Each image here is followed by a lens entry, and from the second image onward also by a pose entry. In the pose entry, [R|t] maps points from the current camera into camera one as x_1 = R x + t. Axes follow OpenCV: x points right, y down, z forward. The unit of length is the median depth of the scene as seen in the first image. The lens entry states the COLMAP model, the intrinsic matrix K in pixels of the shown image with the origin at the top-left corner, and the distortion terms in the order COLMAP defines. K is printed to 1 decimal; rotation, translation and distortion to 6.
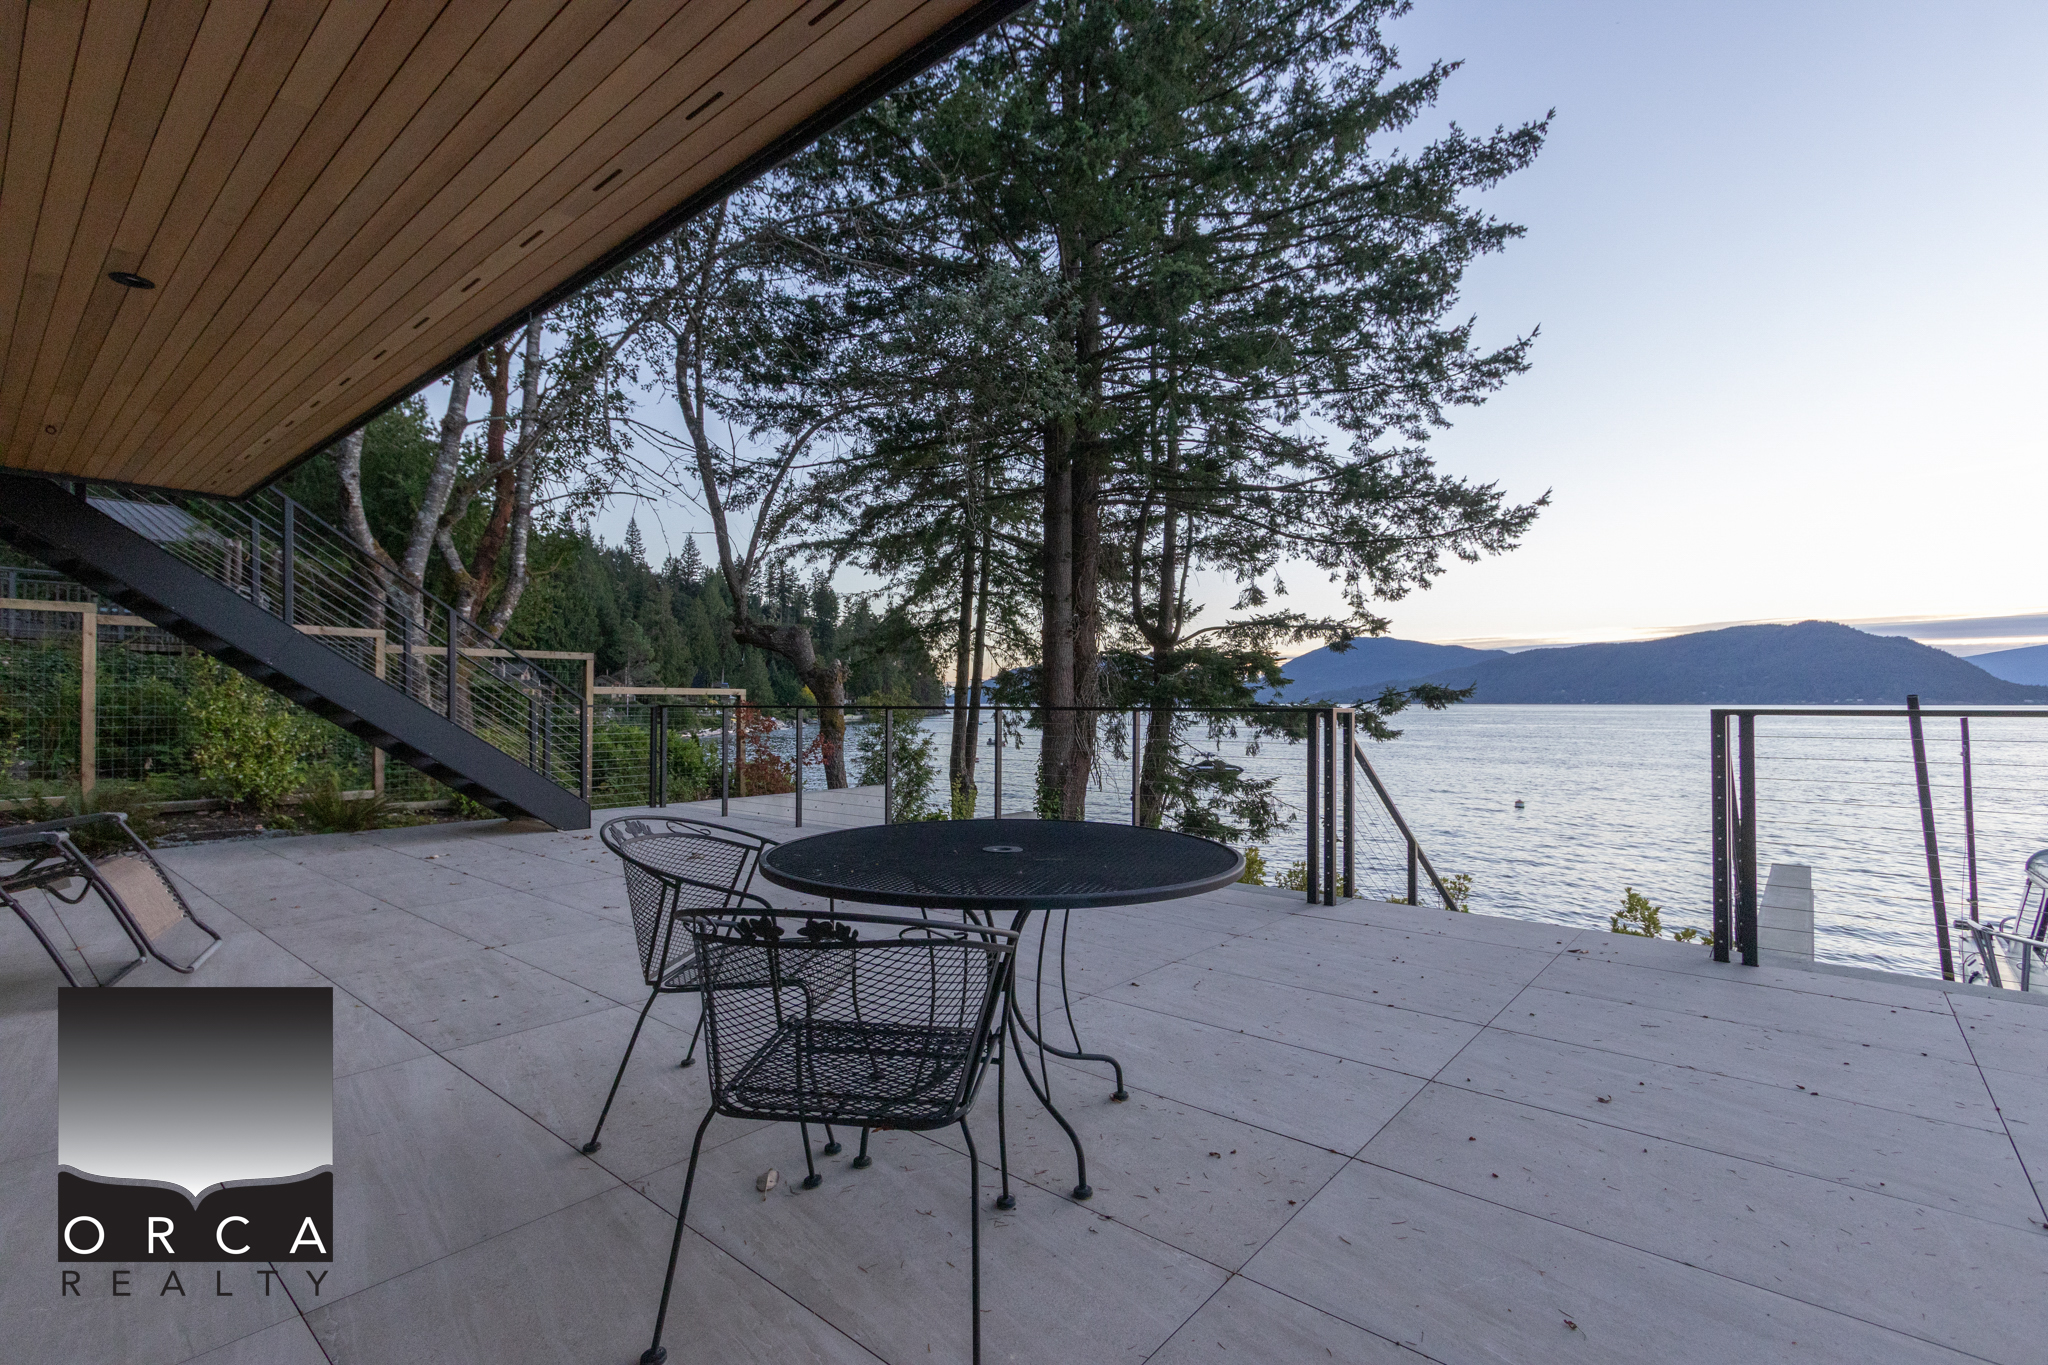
lens RADIAL K [[938.1, 0, 1001.3], [0, 938.1, 689.1], [0, 0, 1]] dist [0.010795, -0.000618]
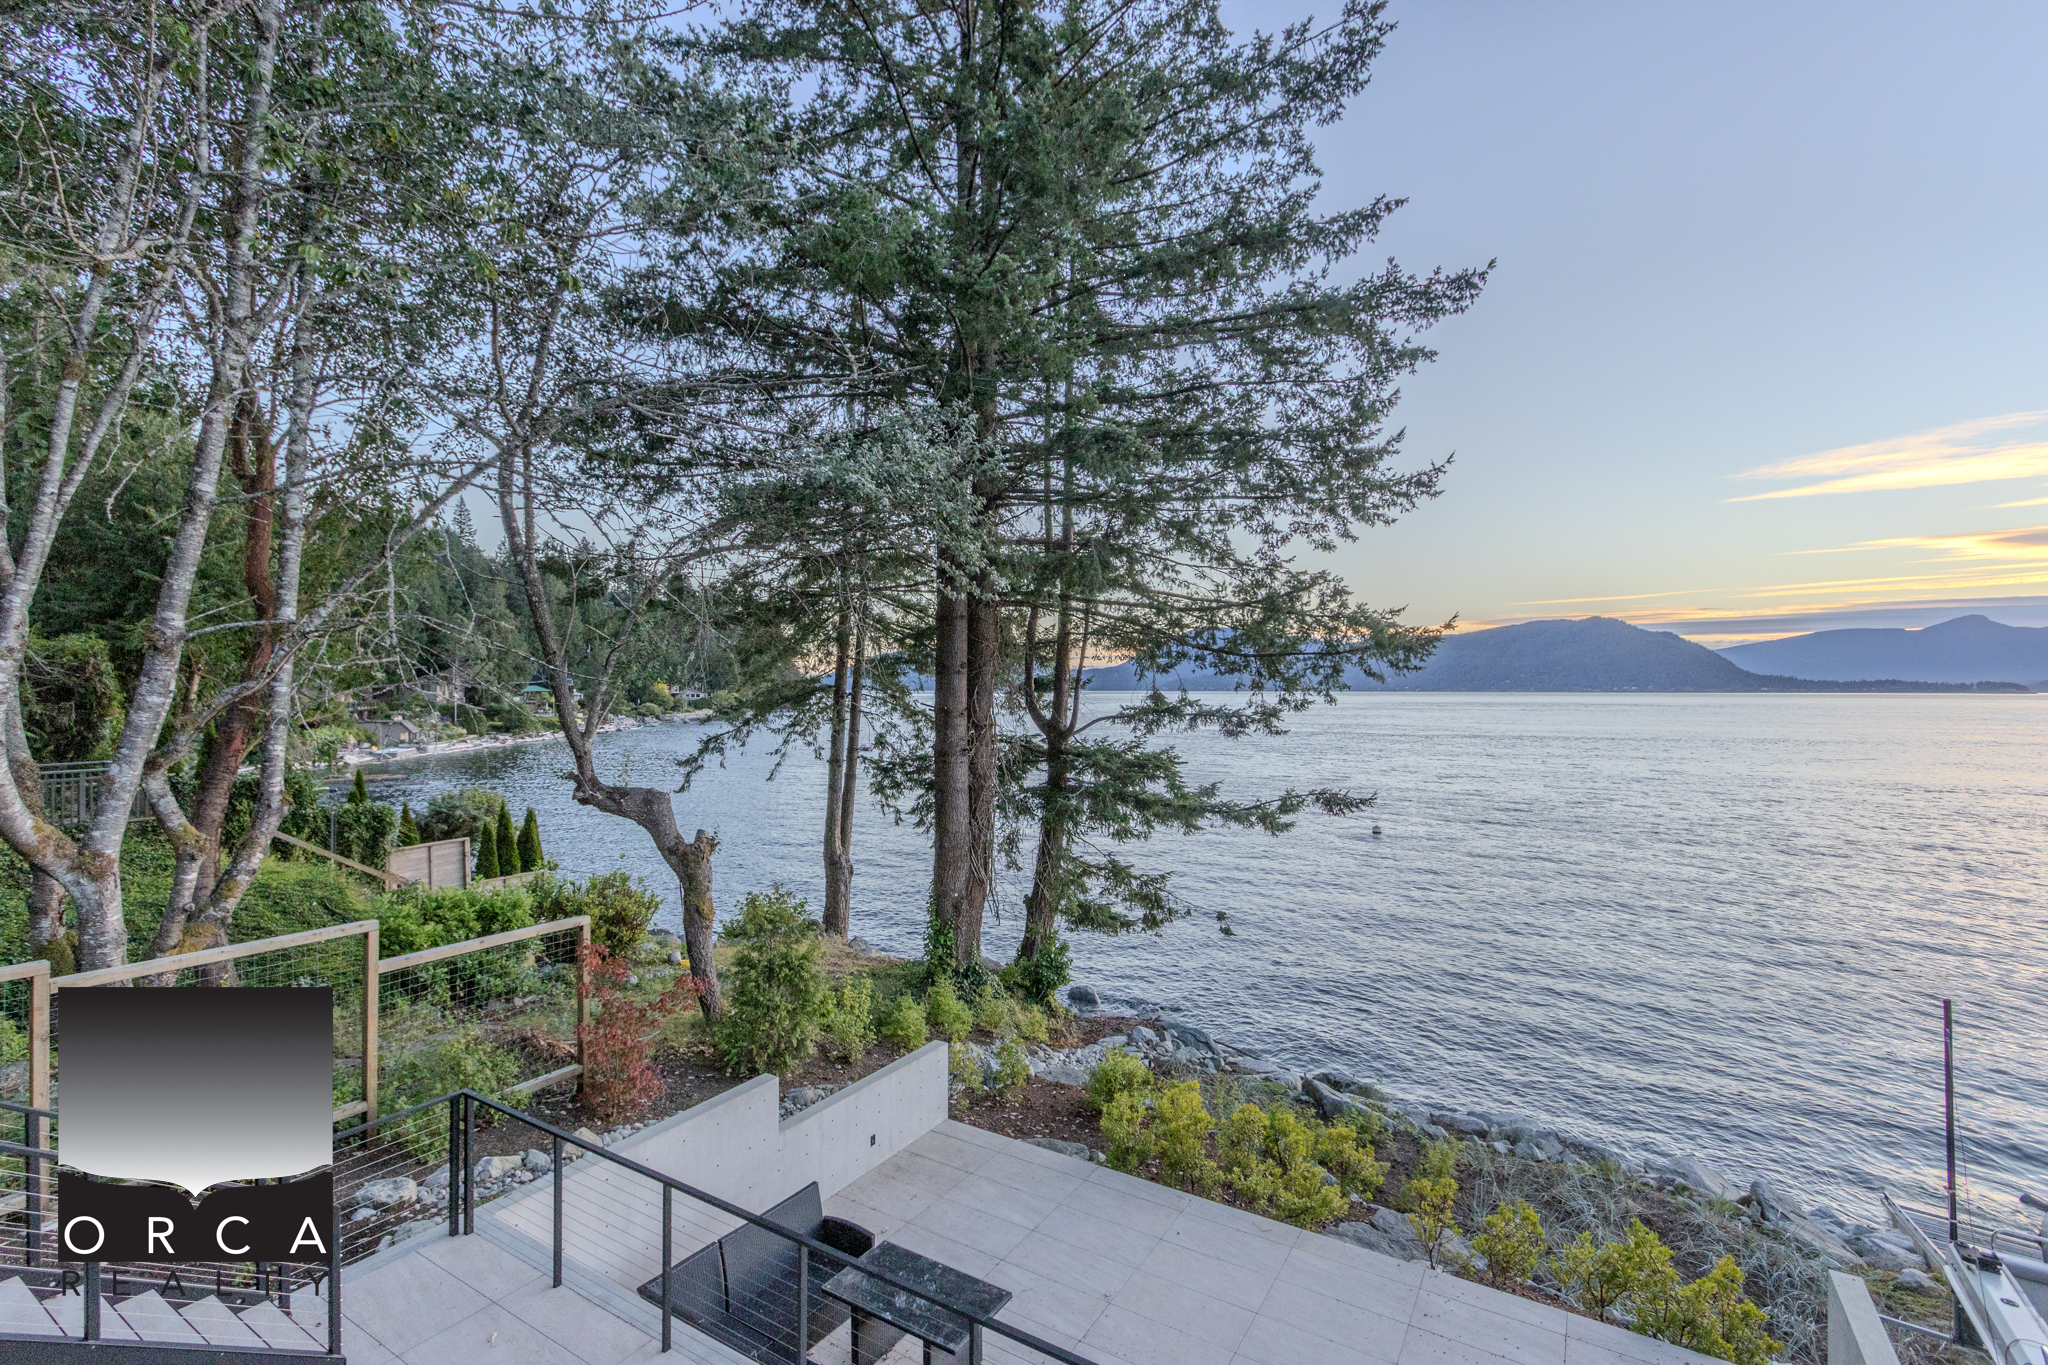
lens RADIAL K [[935.2, 0, 1005.1], [0, 935.2, 692.5], [0, 0, 1]] dist [0.004602, 0.000496]
pose [[0.988752, 0.002382, 0.149546, -0.027786], [-0.005455, 0.999782, 0.020141, -0.152684], [-0.149465, -0.020731, 0.988550, 0.108578]]
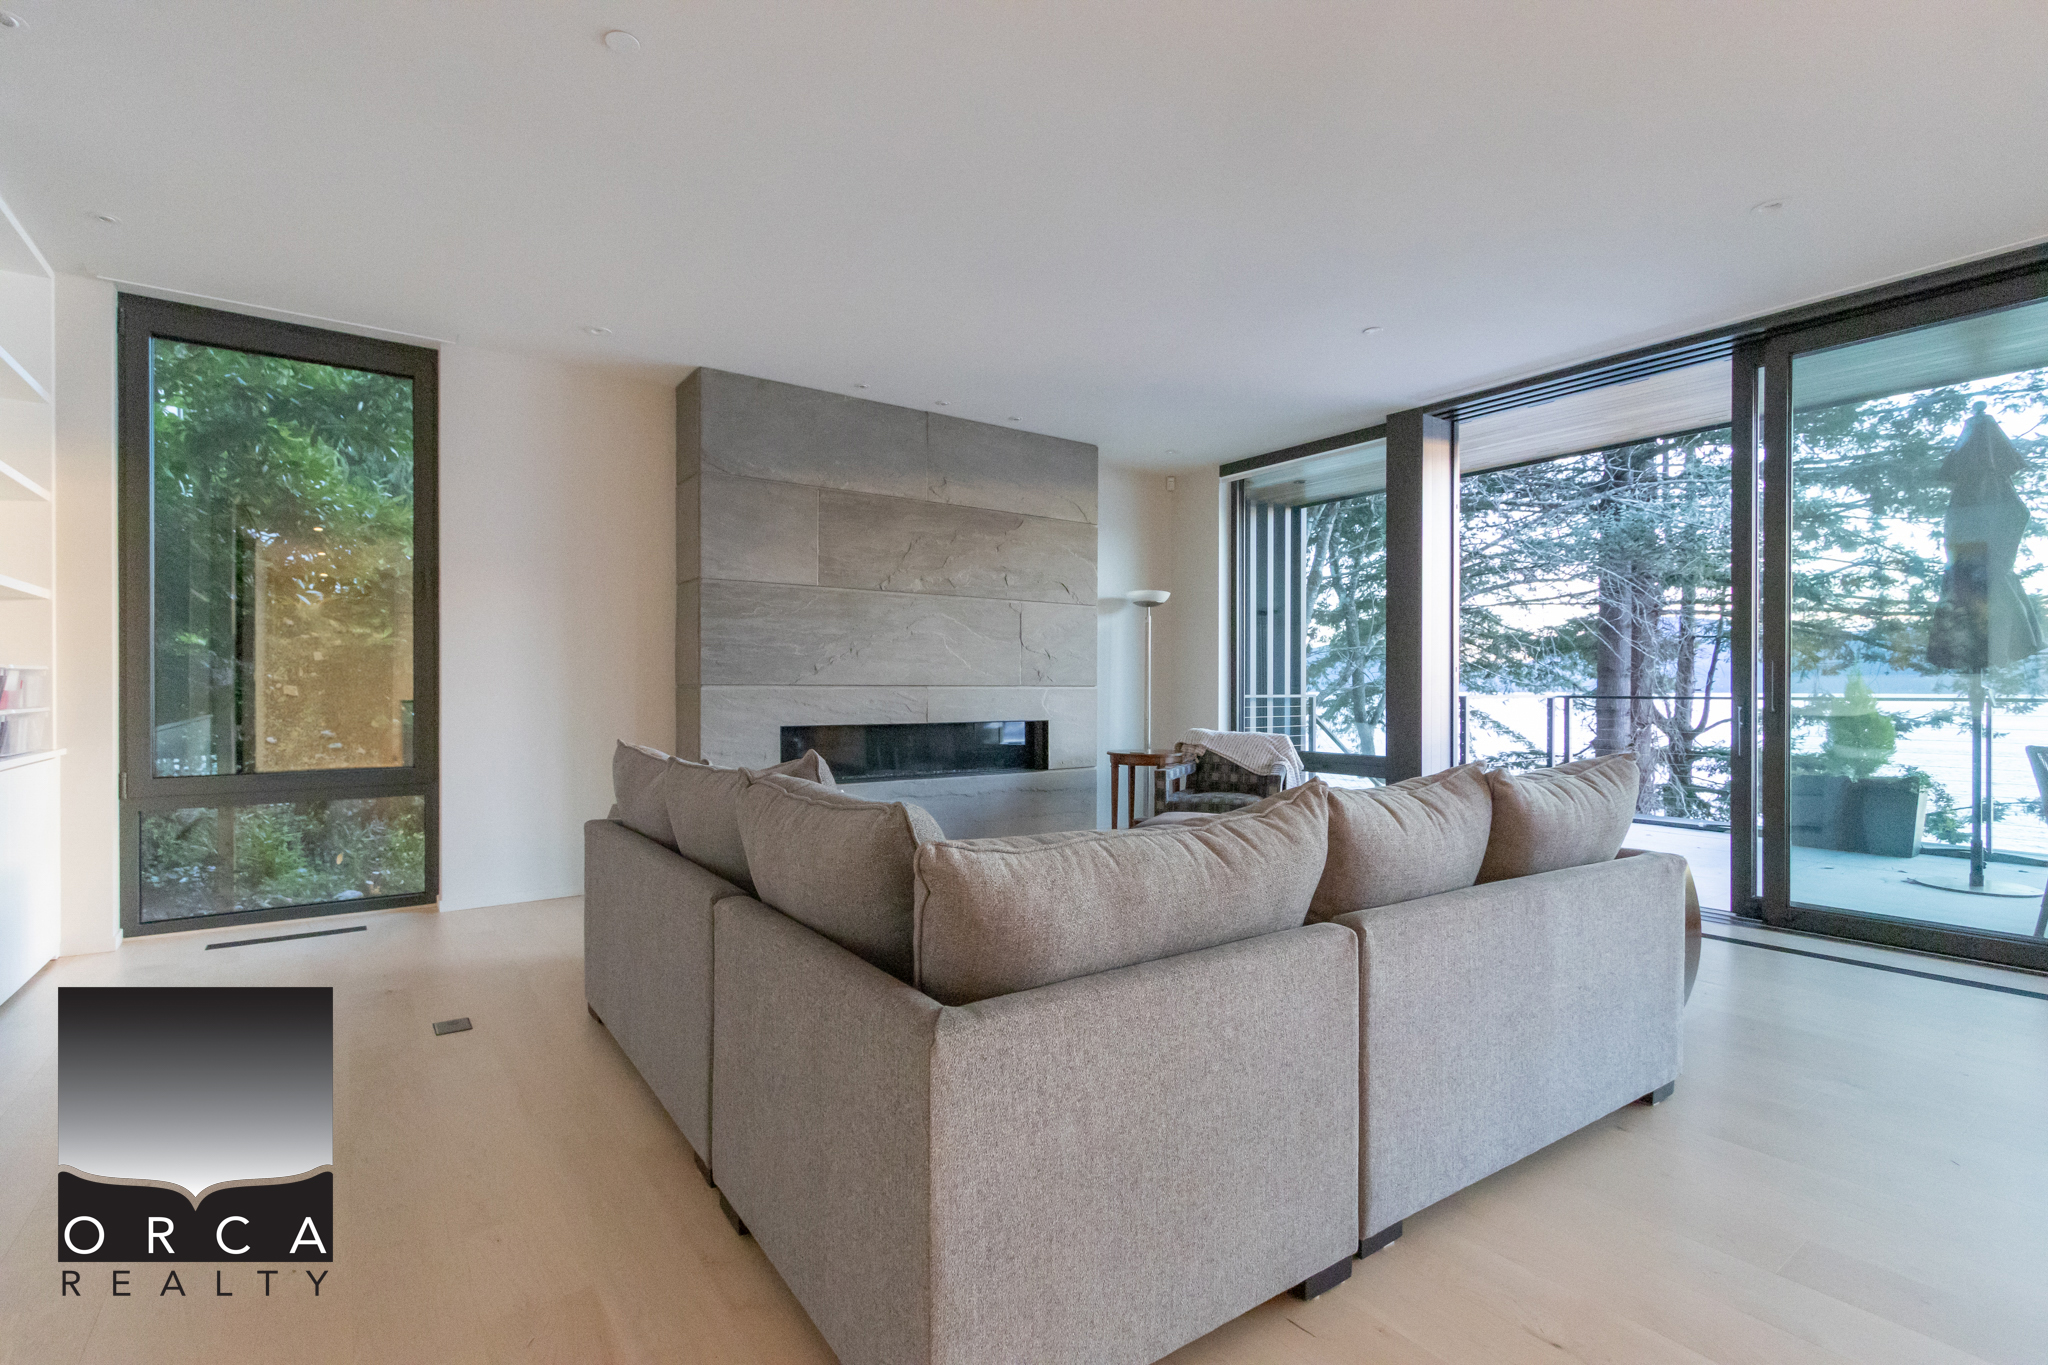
lens RADIAL K [[922.3, 0, 999.2], [0, 922.3, 693.4], [0, 0, 1]] dist [0.000356, 0.000034]
pose [[0.972371, 0.002063, -0.233434, -0.401083], [0.002371, 0.999822, 0.018712, -0.155652], [0.233431, -0.018748, 0.972193, -0.140169]]
